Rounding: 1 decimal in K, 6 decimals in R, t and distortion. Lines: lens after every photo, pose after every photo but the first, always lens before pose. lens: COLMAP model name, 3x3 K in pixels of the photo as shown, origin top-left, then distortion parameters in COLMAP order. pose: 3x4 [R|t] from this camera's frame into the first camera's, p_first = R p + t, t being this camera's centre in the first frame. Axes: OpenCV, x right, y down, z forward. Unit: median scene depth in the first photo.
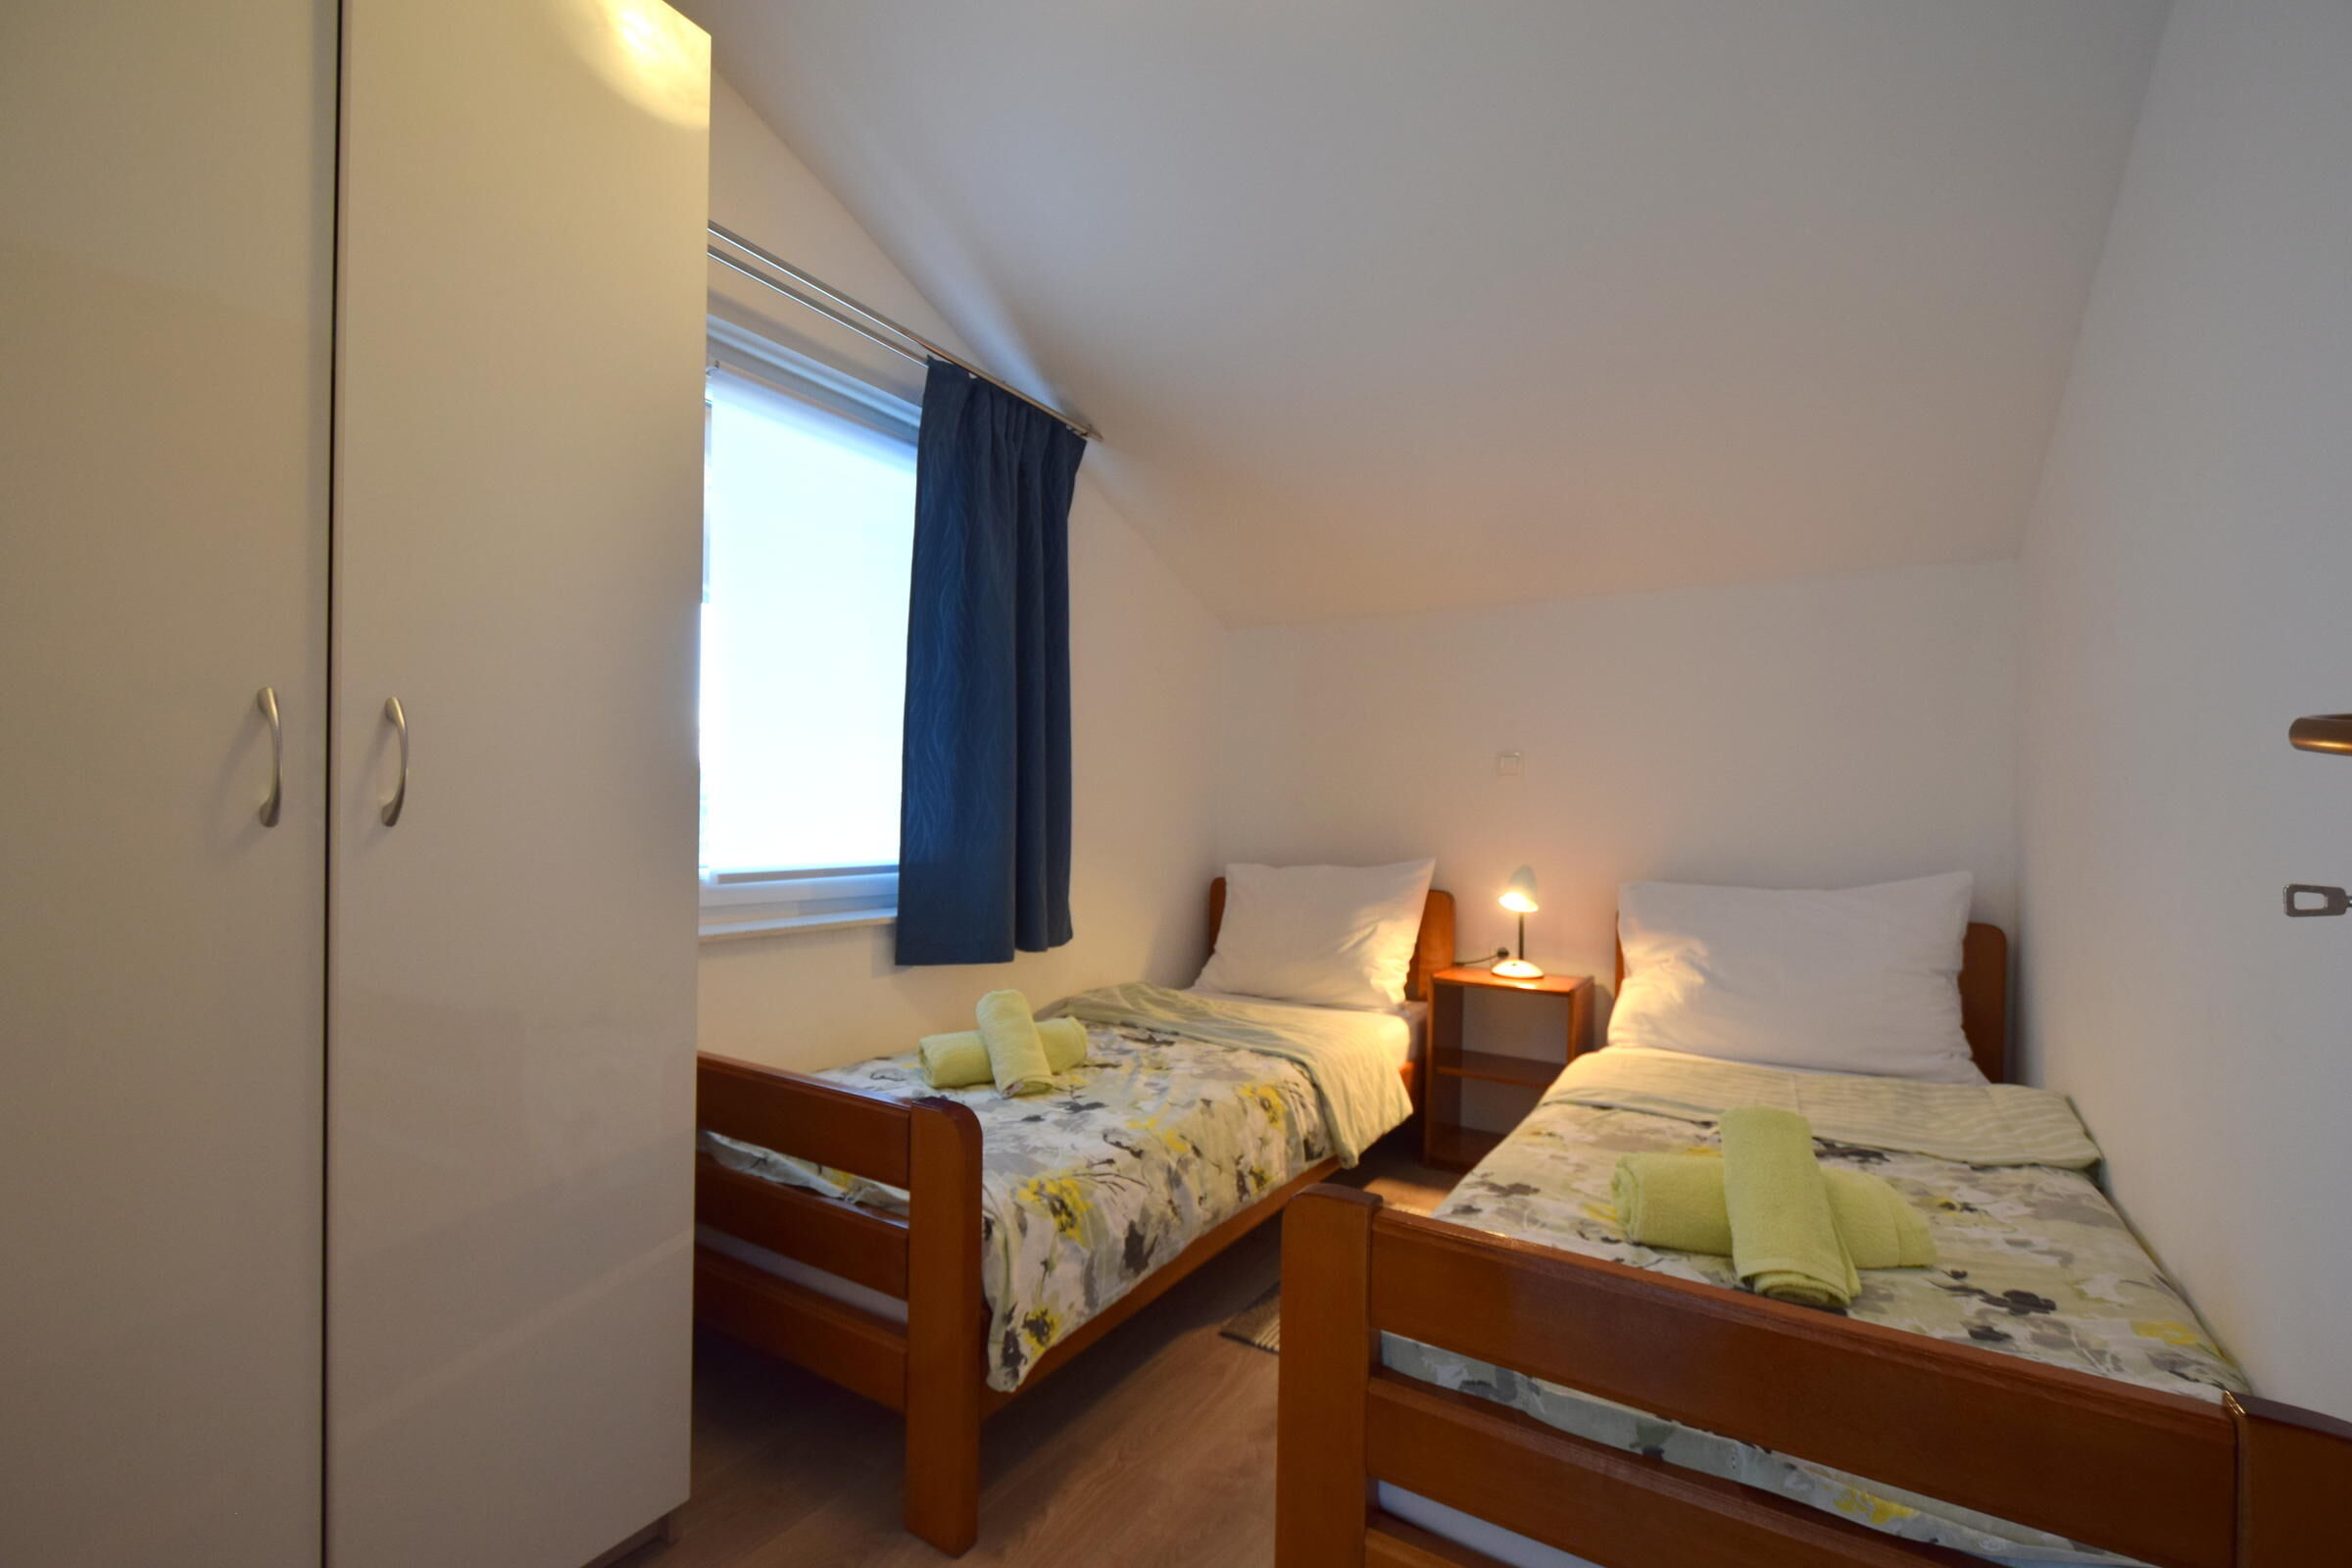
lens RADIAL K [[1022.2, 0, 1184.3], [0, 1022.2, 789.0], [0, 0, 1]] dist [0.001413, -0.003496]
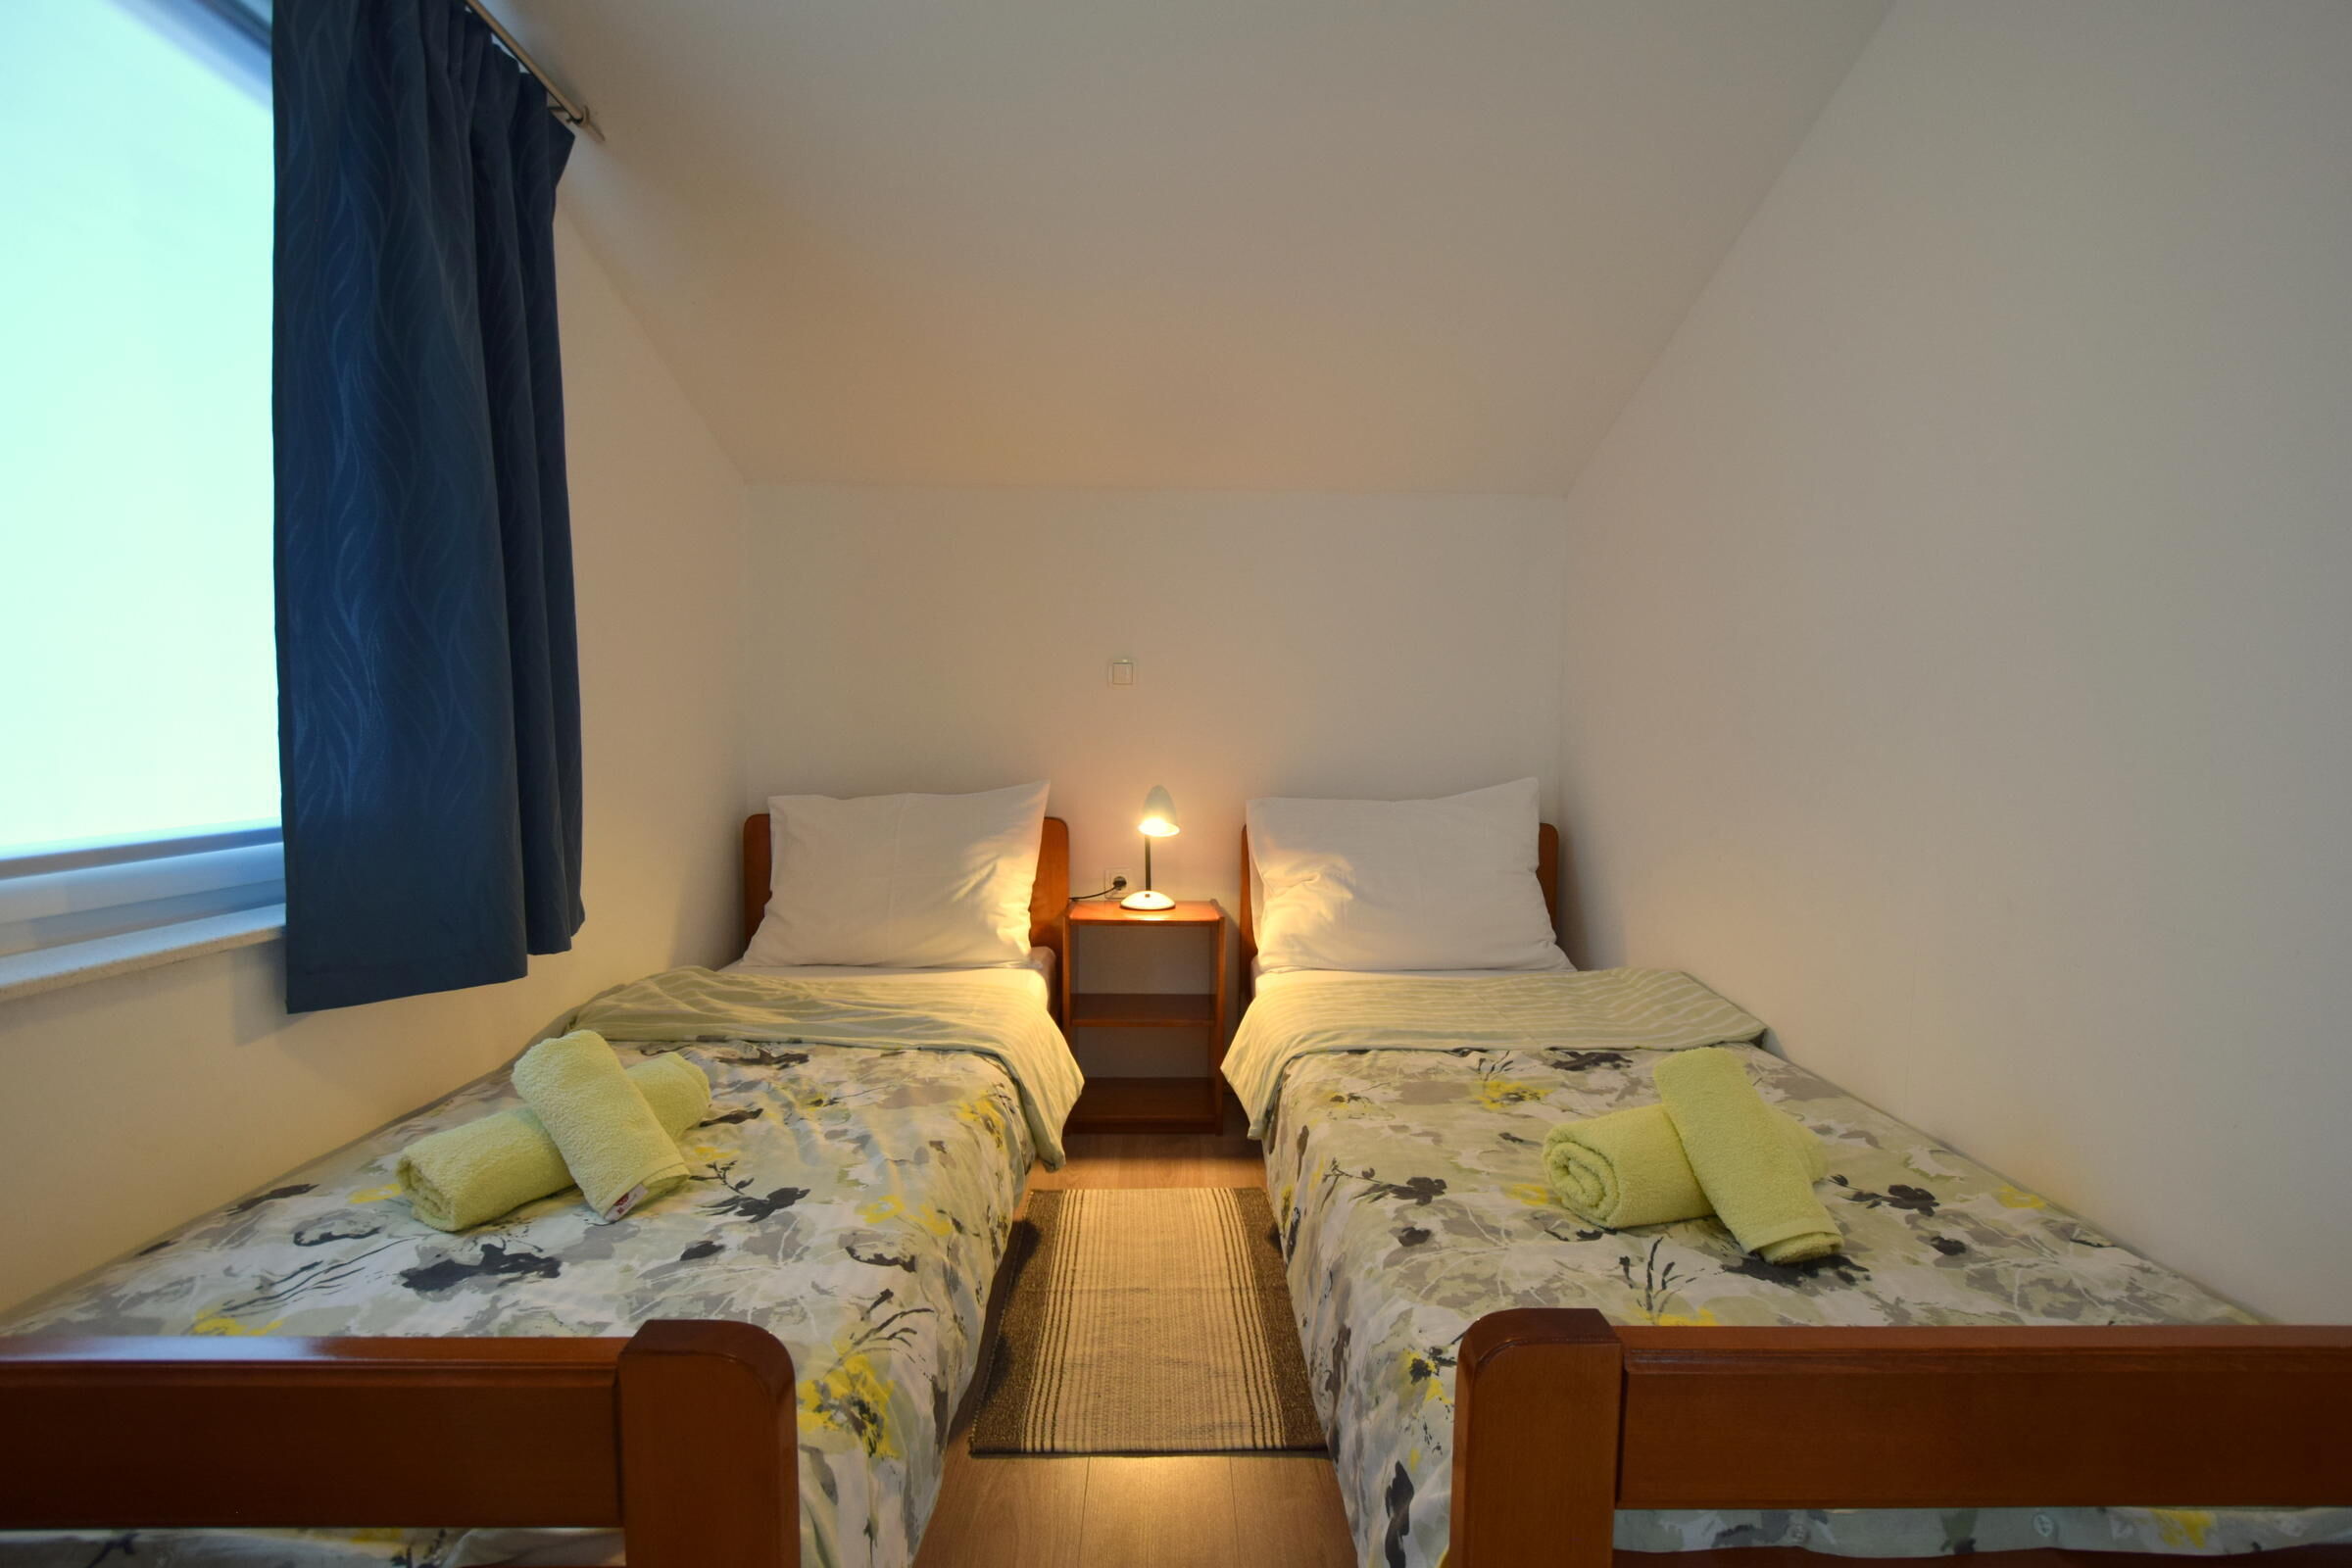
lens RADIAL K [[1022.2, 0, 1175.5], [0, 1022.2, 799.3], [0, 0, 1]] dist [0.001413, -0.003496]
pose [[0.834765, -0.044177, 0.548831, -0.184102], [-0.007575, 0.995760, 0.091673, 0.005188], [-0.550554, -0.080683, 0.830892, 0.300610]]
